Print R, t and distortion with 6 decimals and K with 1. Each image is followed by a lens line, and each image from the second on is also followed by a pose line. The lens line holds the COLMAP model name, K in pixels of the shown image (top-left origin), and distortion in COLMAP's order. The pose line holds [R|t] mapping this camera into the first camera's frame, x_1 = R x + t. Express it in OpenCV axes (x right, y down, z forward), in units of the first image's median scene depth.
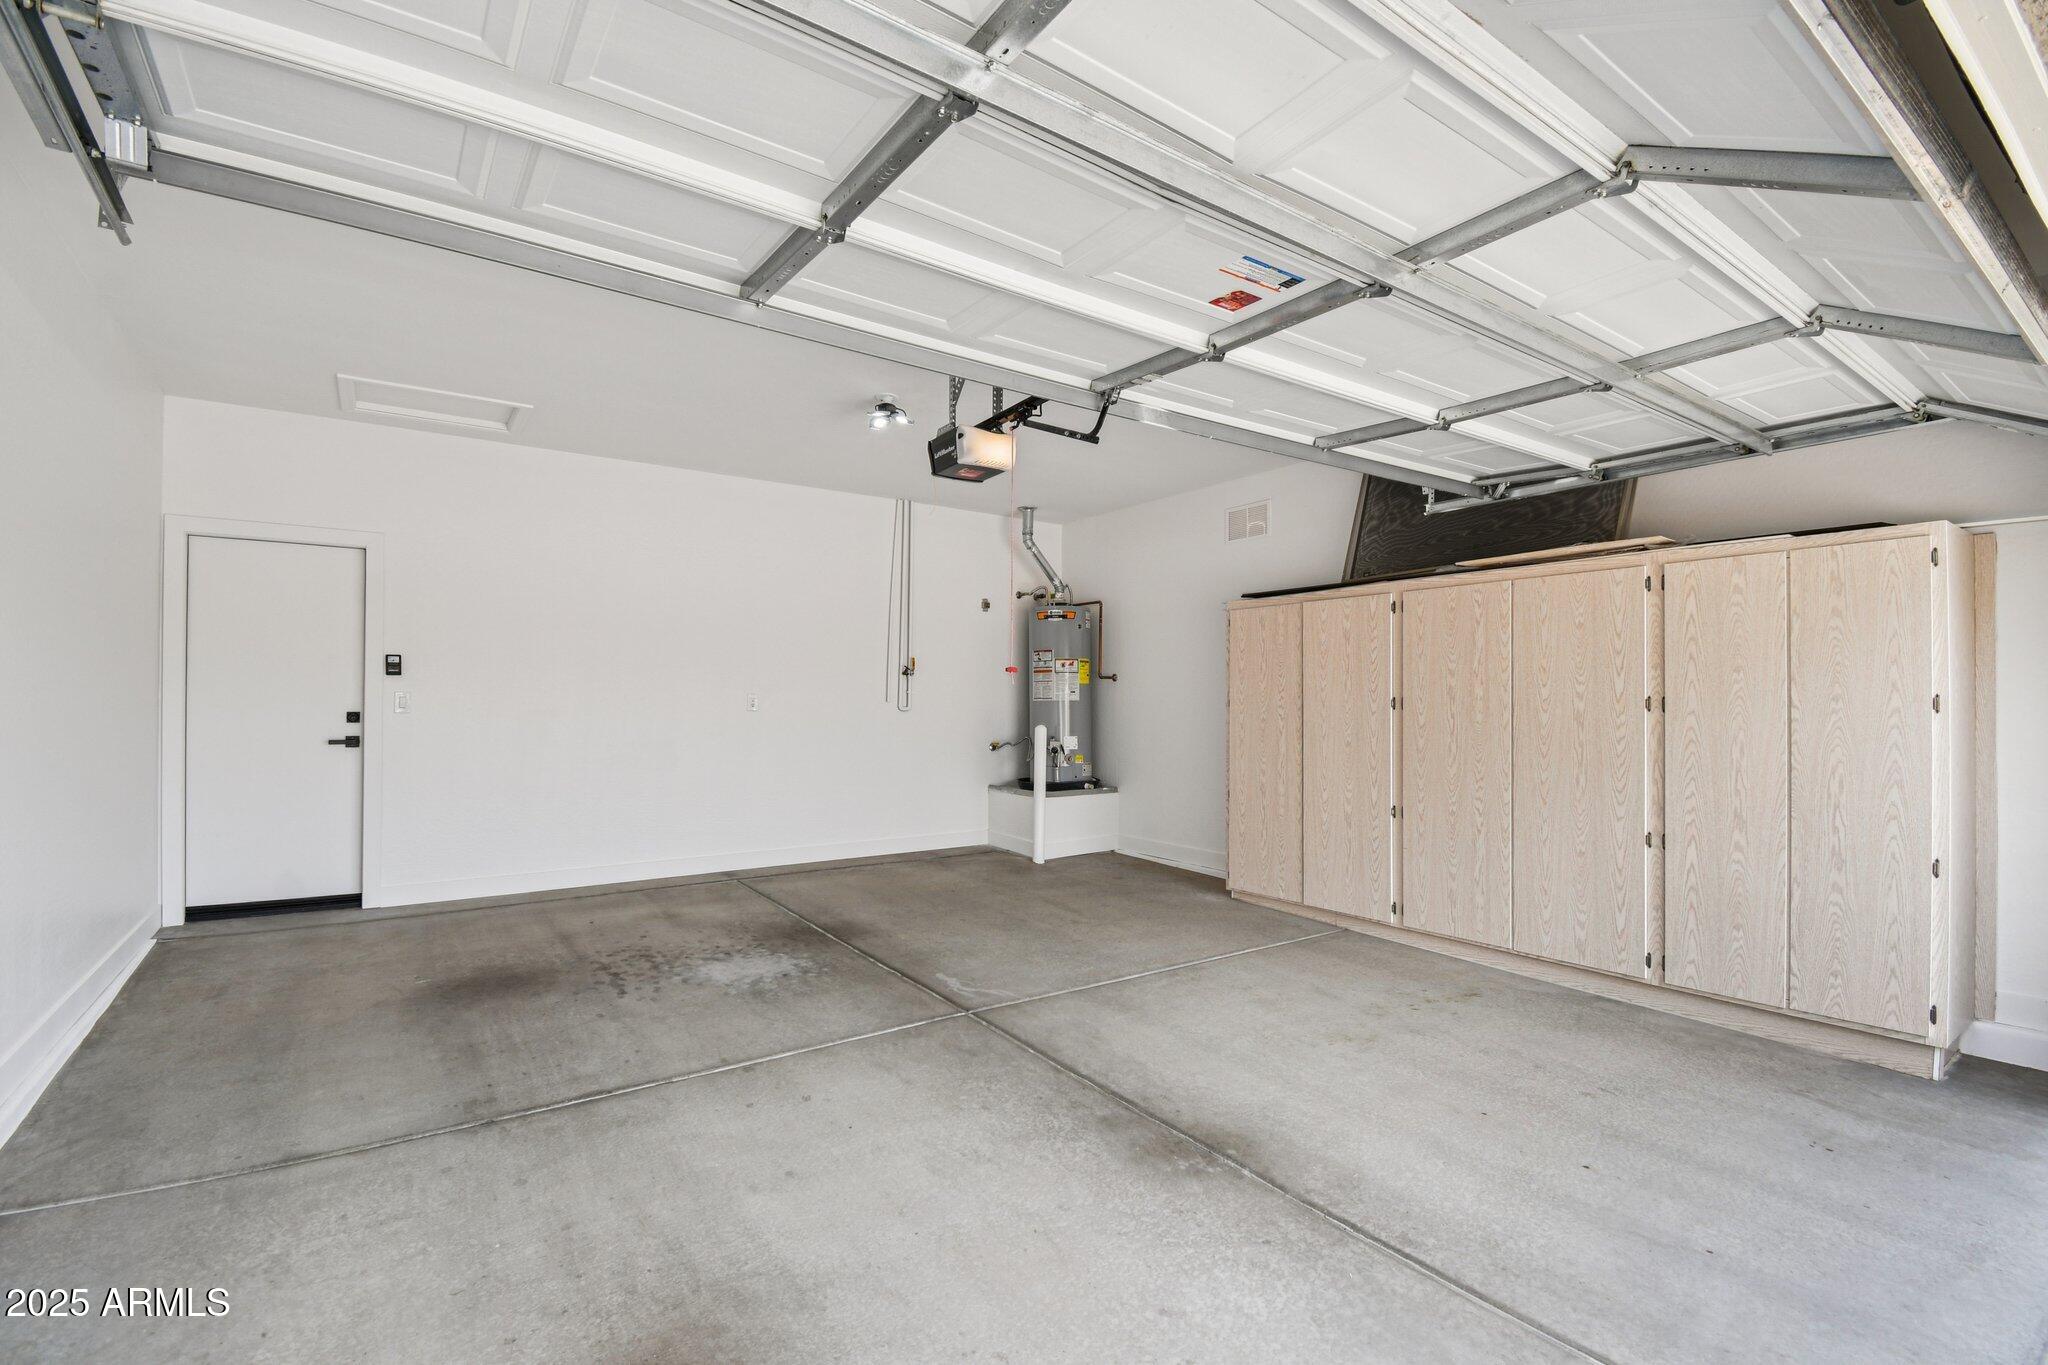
lens RADIAL K [[890.7, 0, 1260.3], [0, 890.7, 686.0], [0, 0, 1]] dist [0.031775, -0.016420]
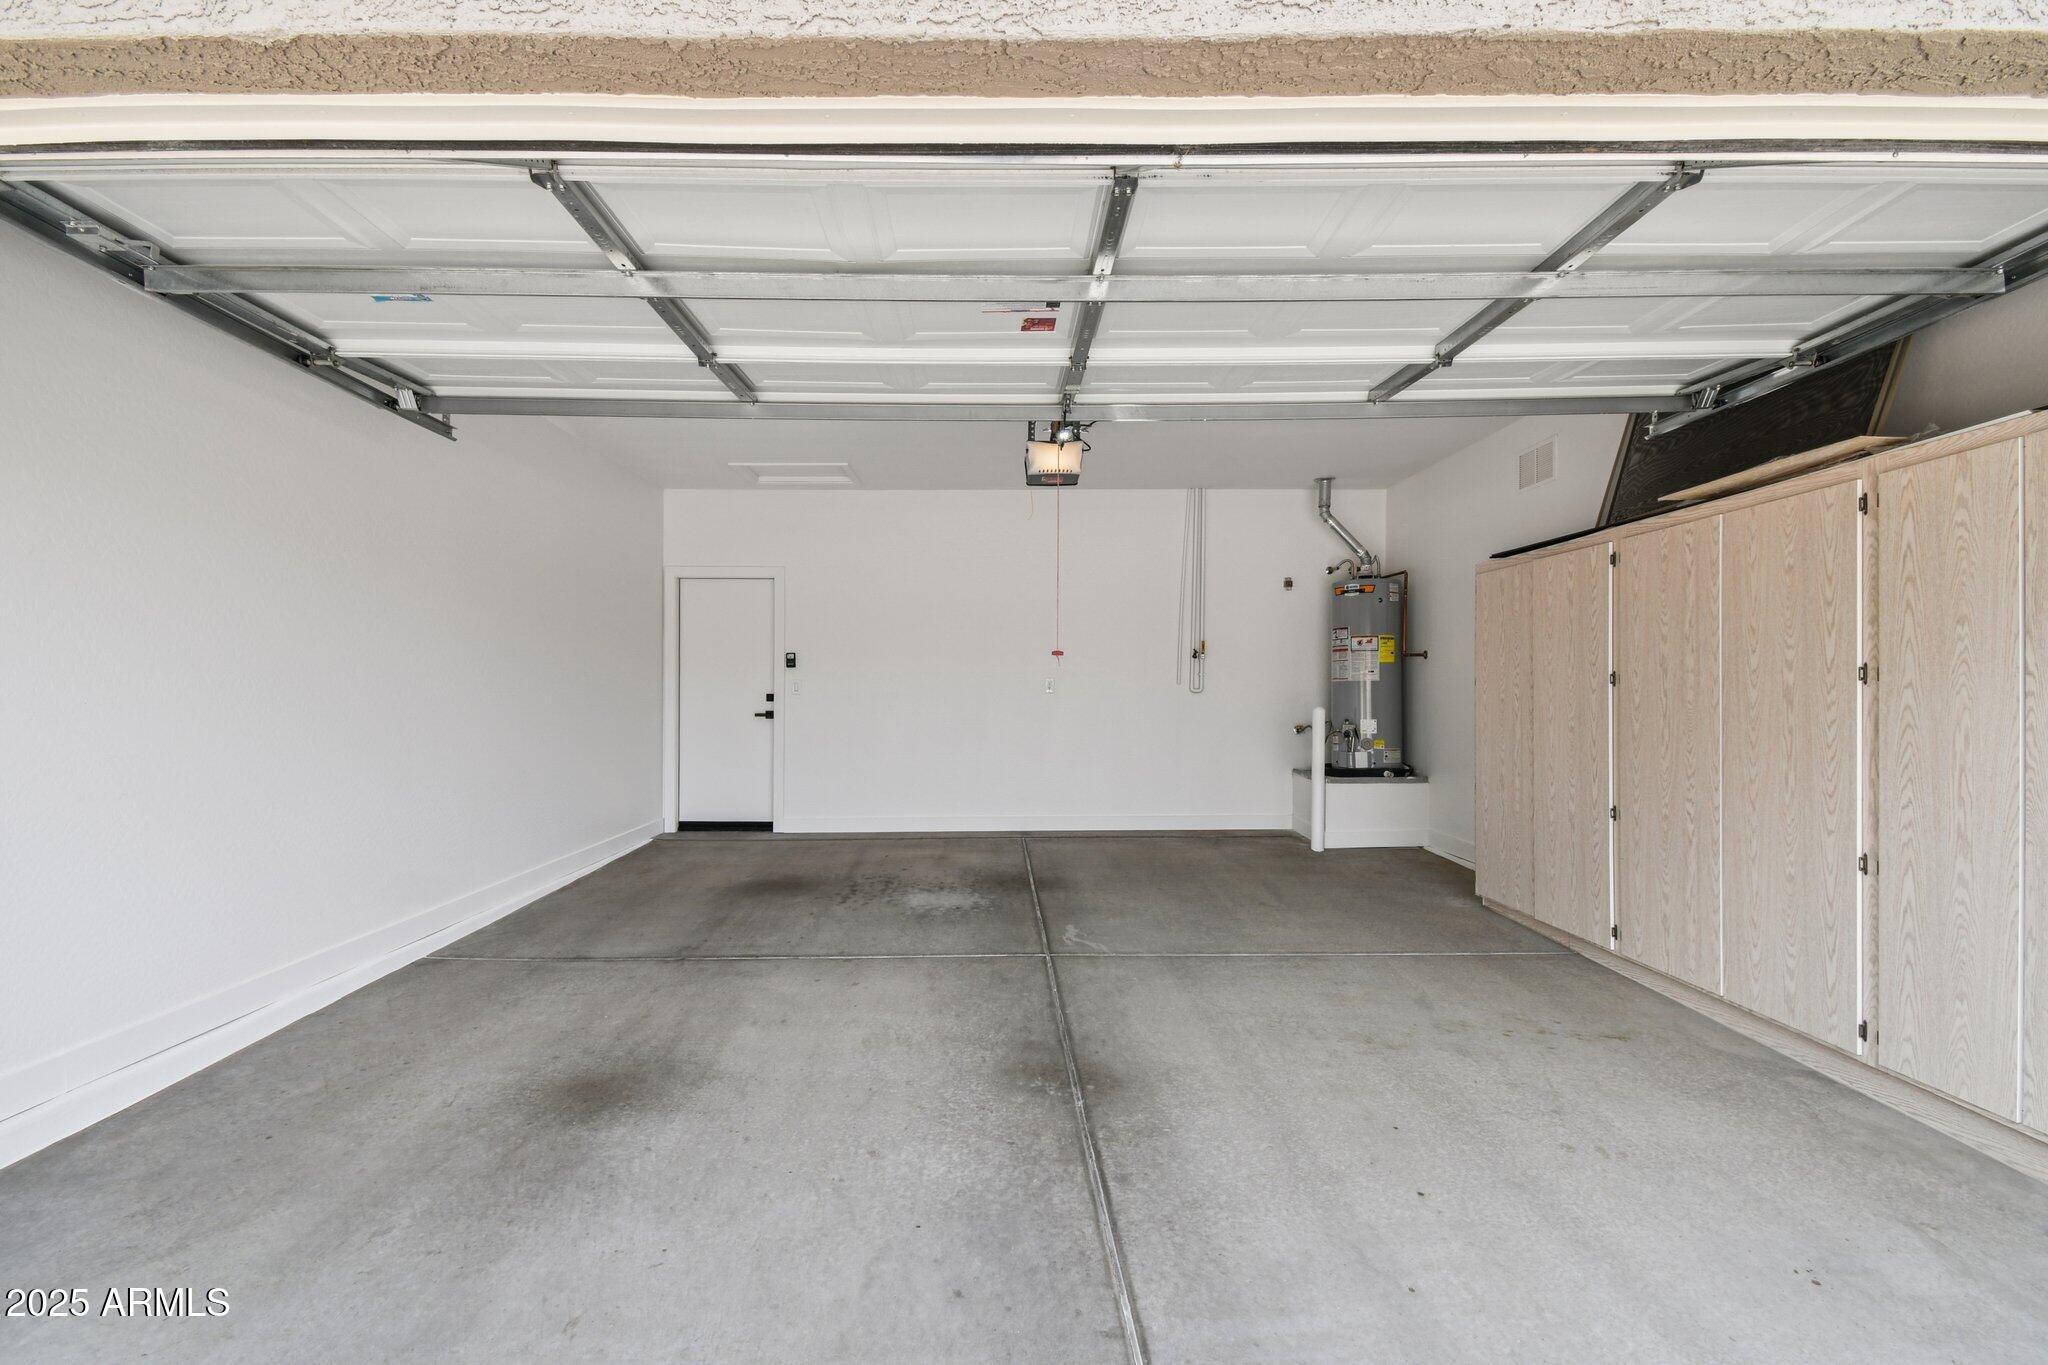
lens RADIAL K [[925.9, 0, 1026.8], [0, 925.9, 691.3], [0, 0, 1]] dist [0.019102, -0.000060]
pose [[0.836608, -0.005148, -0.547778, 0.252965], [0.019459, 0.999604, 0.020324, 0.005171], [0.547457, -0.027663, 0.836377, 0.010046]]
